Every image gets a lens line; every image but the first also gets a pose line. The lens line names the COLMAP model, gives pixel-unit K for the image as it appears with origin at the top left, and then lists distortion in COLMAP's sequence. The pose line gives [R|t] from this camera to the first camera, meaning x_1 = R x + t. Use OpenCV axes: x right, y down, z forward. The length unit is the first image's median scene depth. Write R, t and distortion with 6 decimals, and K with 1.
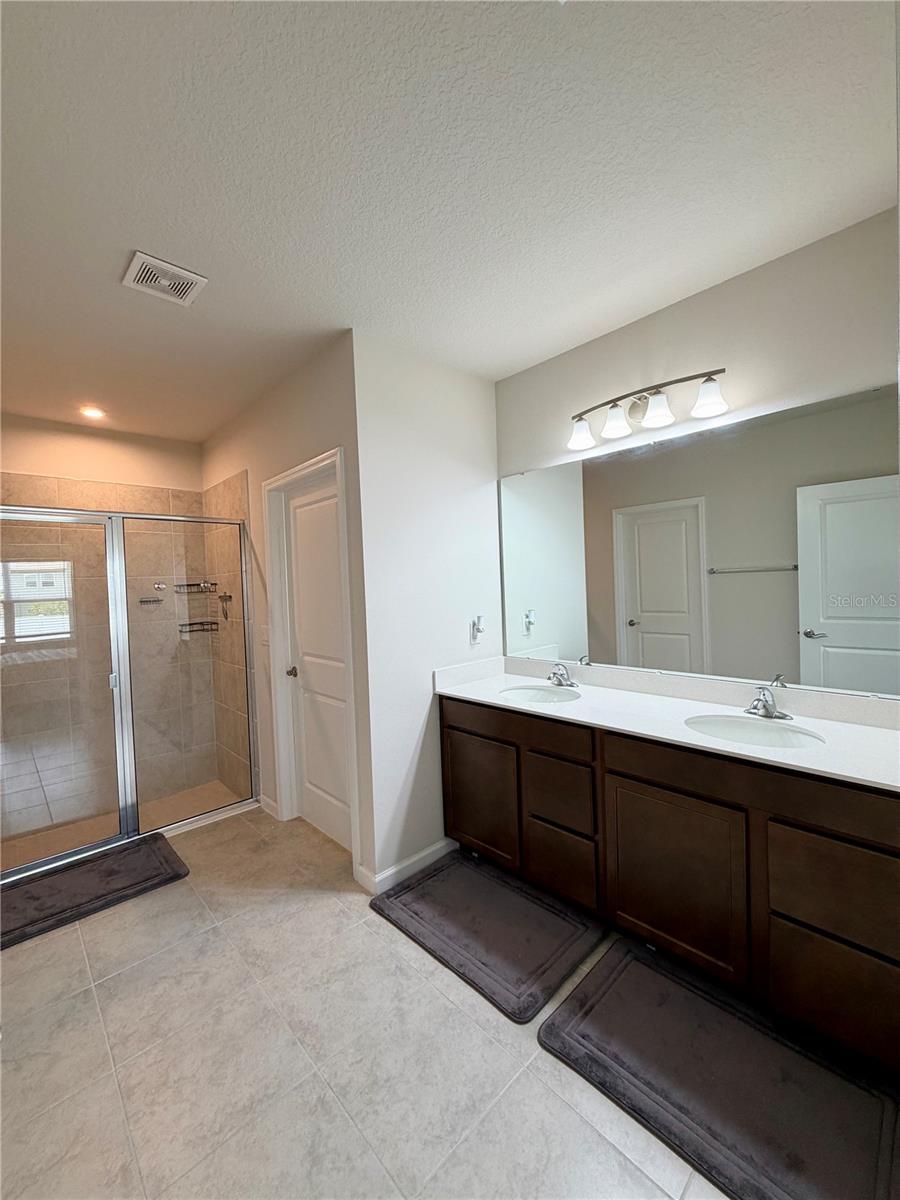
lens RADIAL K [[479.3, 0, 451.1], [0, 479.3, 596.2], [0, 0, 1]] dist [-0.002167, 0.000915]
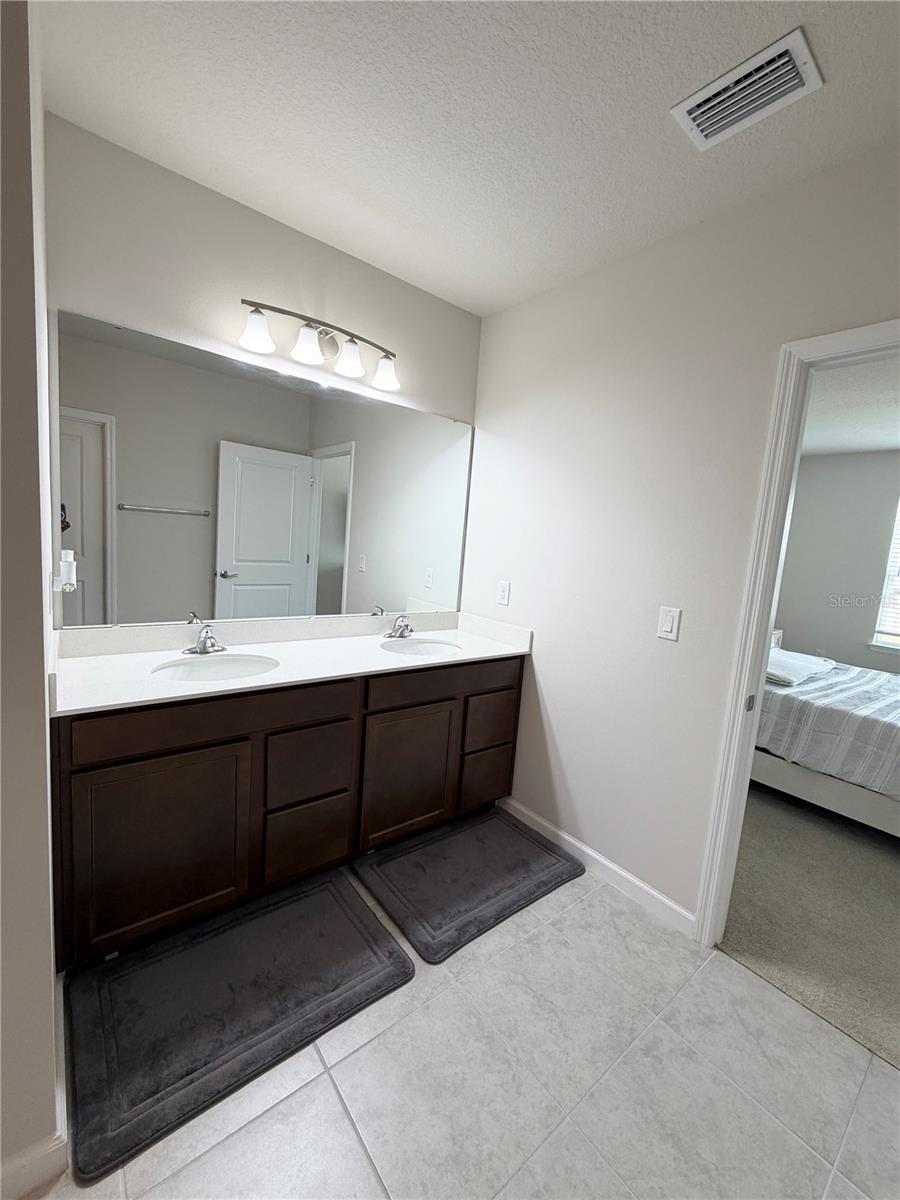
lens RADIAL K [[479.3, 0, 451.1], [0, 479.3, 596.2], [0, 0, 1]] dist [-0.002167, 0.000915]
pose [[0.077279, -0.074871, 0.994194, -0.531166], [-0.055500, 0.995307, 0.079269, 0.016206], [-0.995464, -0.061303, 0.072761, 0.609106]]
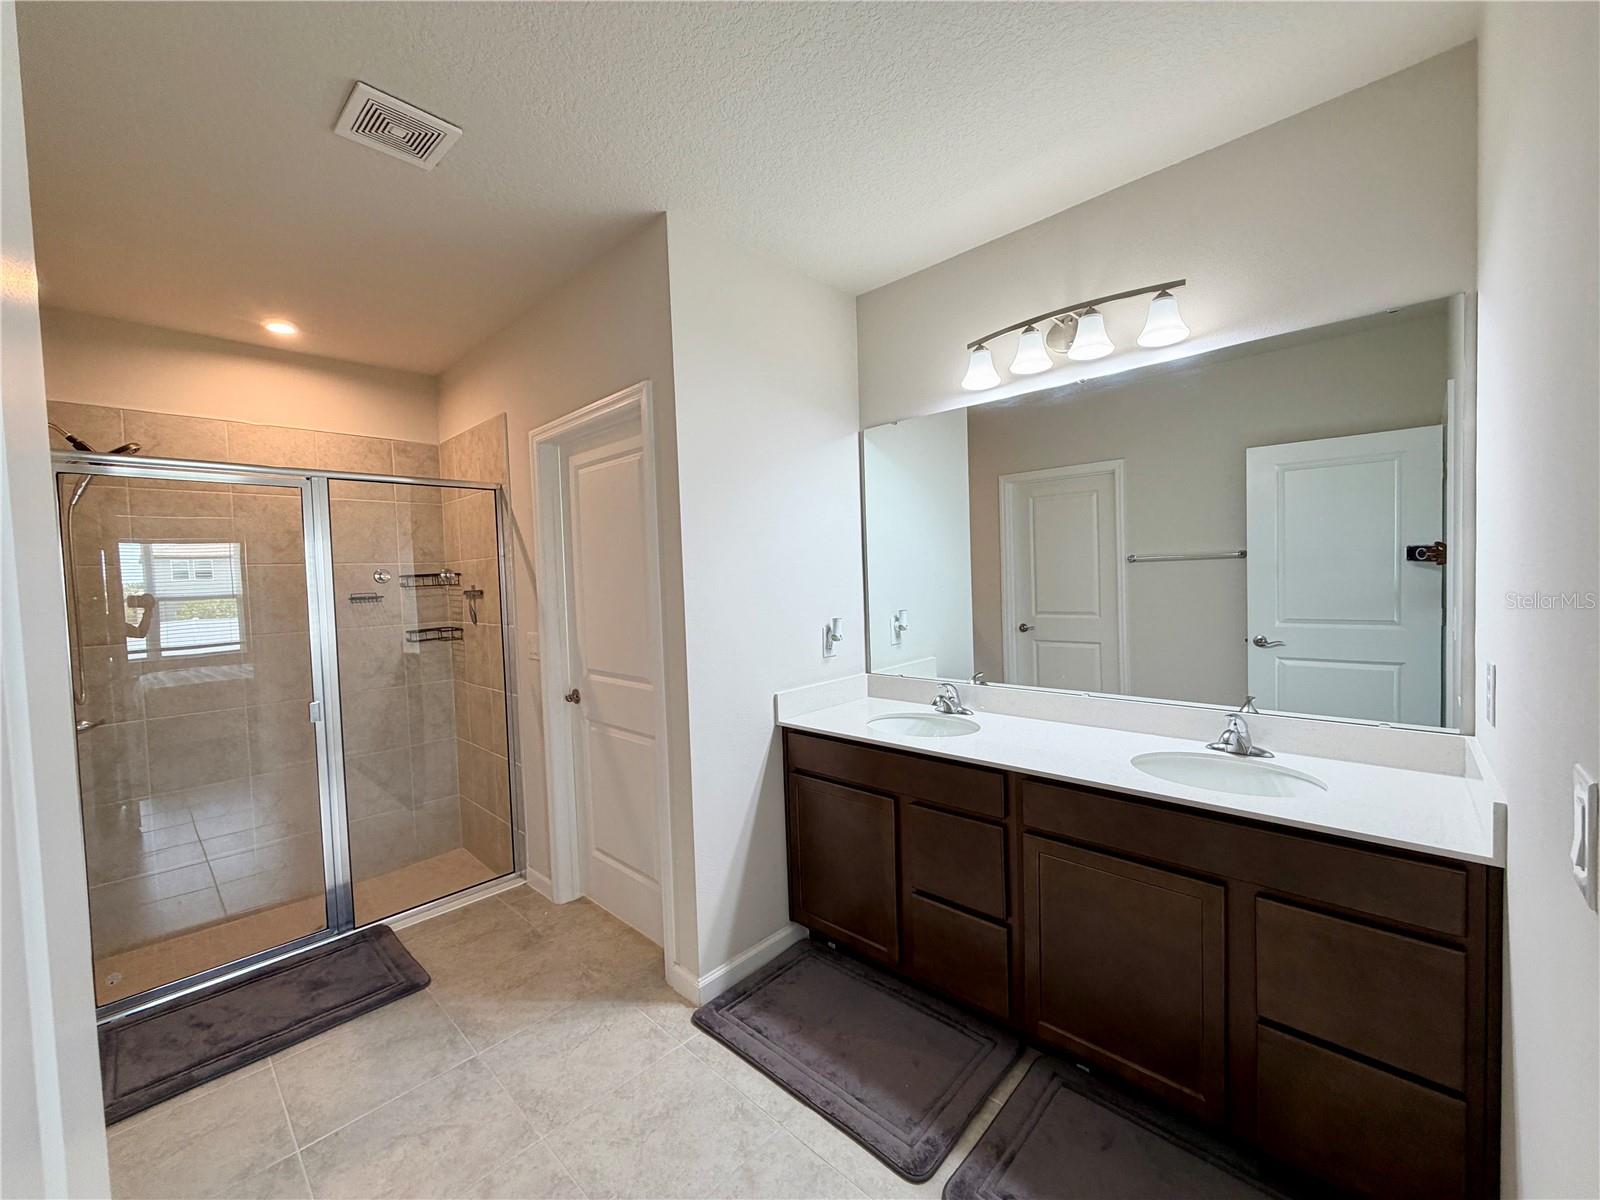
lens RADIAL K [[639.1, 0, 796.9], [0, 639.1, 600.2], [0, 0, 1]] dist [-0.002167, 0.000915]
pose [[0.998811, 0.000333, 0.048743, -0.056227], [-0.000899, 0.999932, 0.011591, 0.002880], [-0.048736, -0.011622, 0.998744, 0.039998]]
